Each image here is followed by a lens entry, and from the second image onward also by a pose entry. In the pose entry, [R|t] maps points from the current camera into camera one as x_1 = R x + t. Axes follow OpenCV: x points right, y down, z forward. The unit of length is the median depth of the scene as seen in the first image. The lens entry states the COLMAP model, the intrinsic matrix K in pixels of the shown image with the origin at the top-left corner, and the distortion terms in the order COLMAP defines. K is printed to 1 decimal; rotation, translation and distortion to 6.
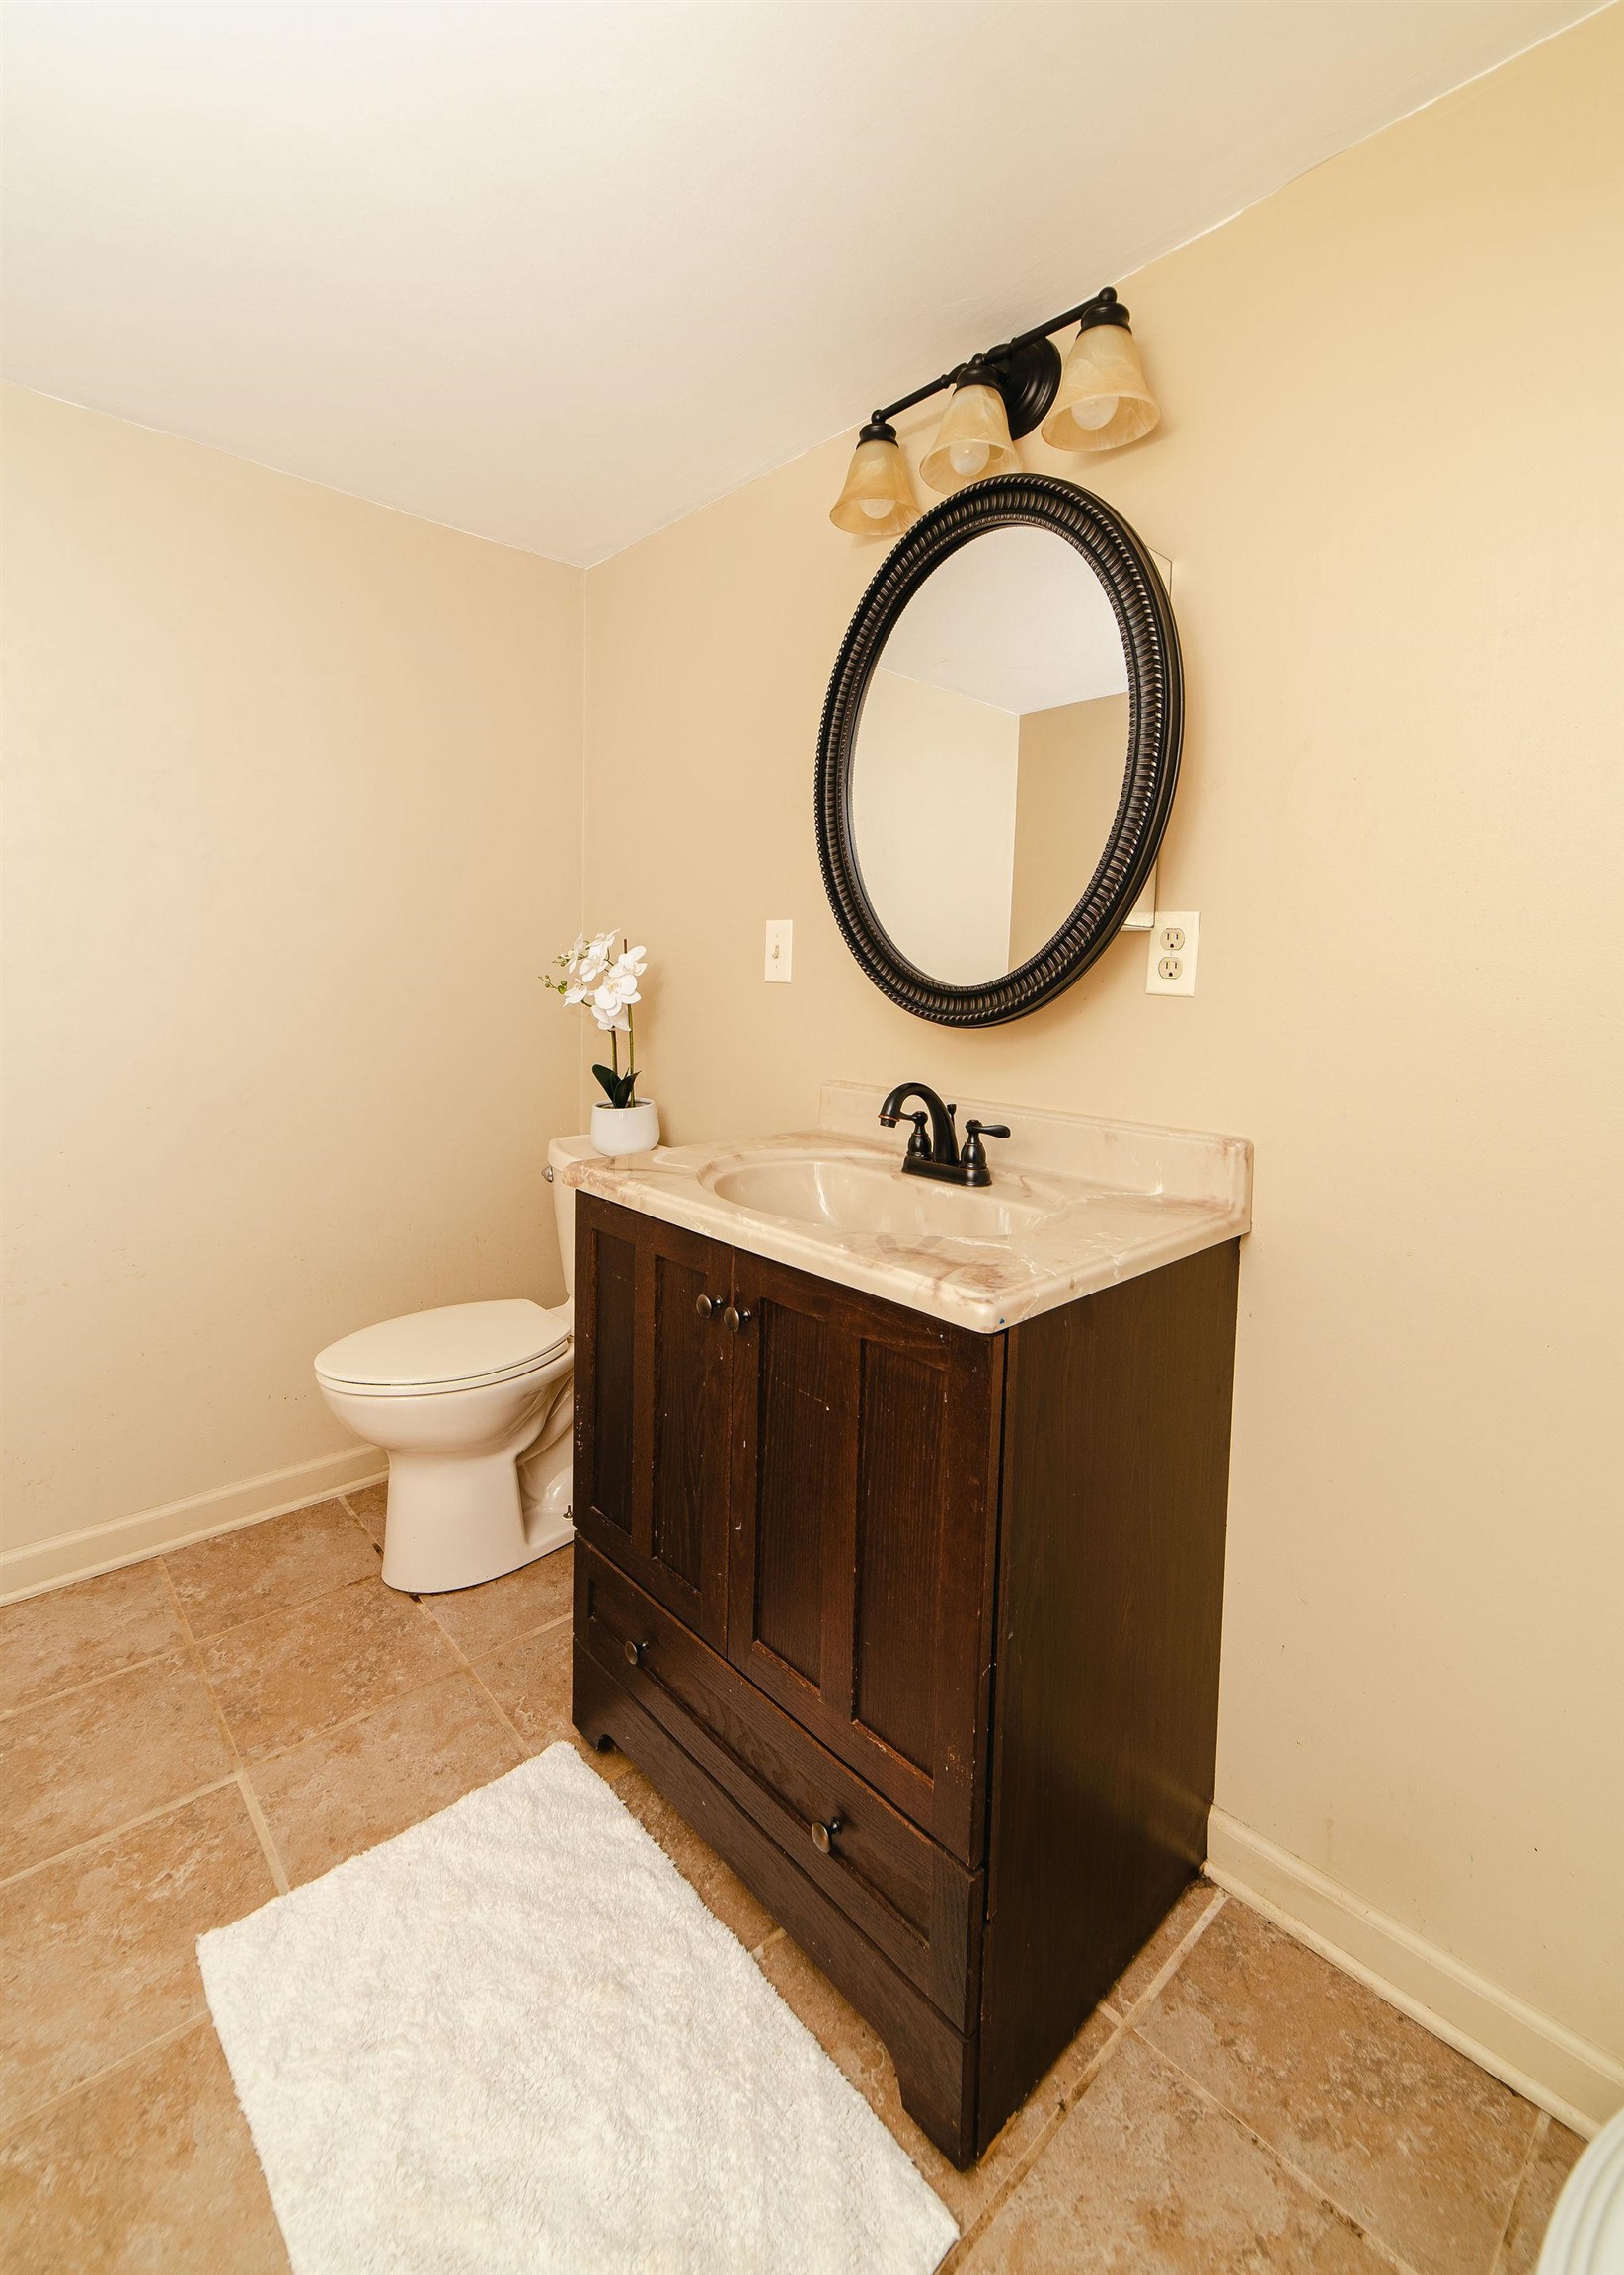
lens RADIAL K [[943.7, 0, 815.2], [0, 943.7, 1057.3], [0, 0, 1]] dist [-0.001131, -0.001025]
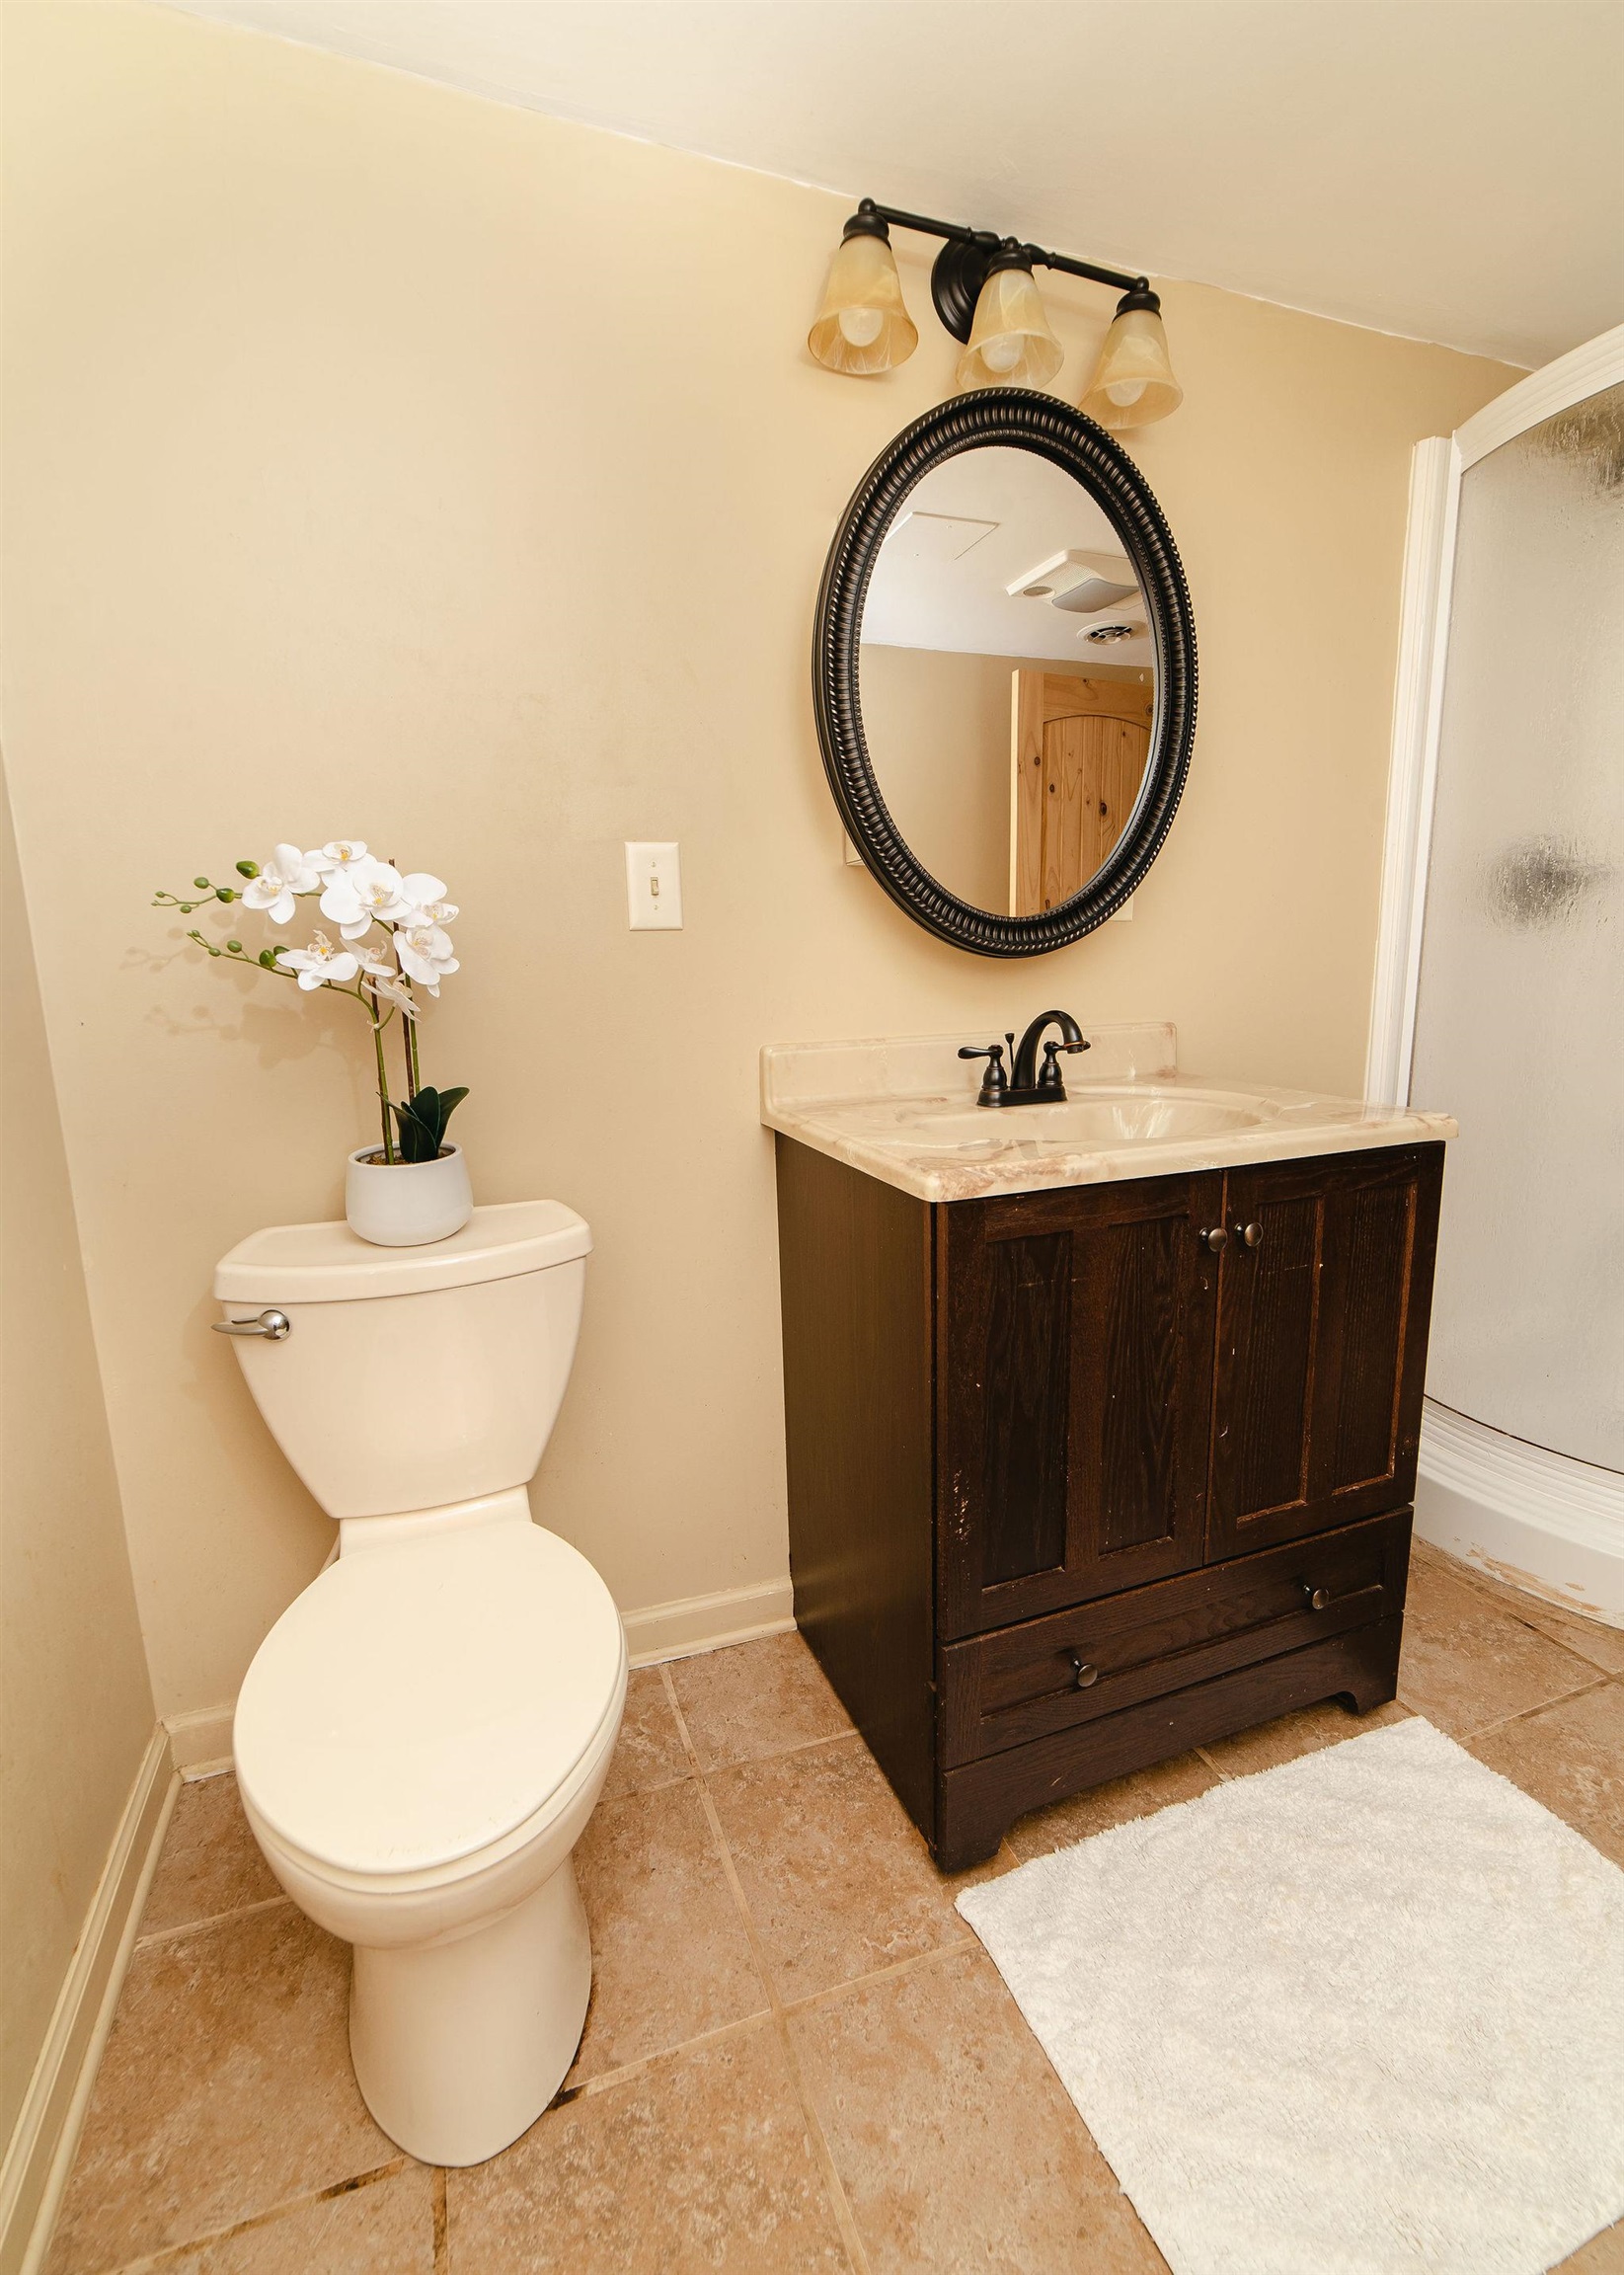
lens RADIAL K [[953.8, 0, 803.0], [0, 953.8, 1143.9], [0, 0, 1]] dist [-0.000616, -0.000071]
pose [[0.400210, -0.215025, 0.890840, -0.895747], [0.123166, 0.975885, 0.180221, -0.047106], [-0.908109, 0.037595, 0.417043, 0.765293]]
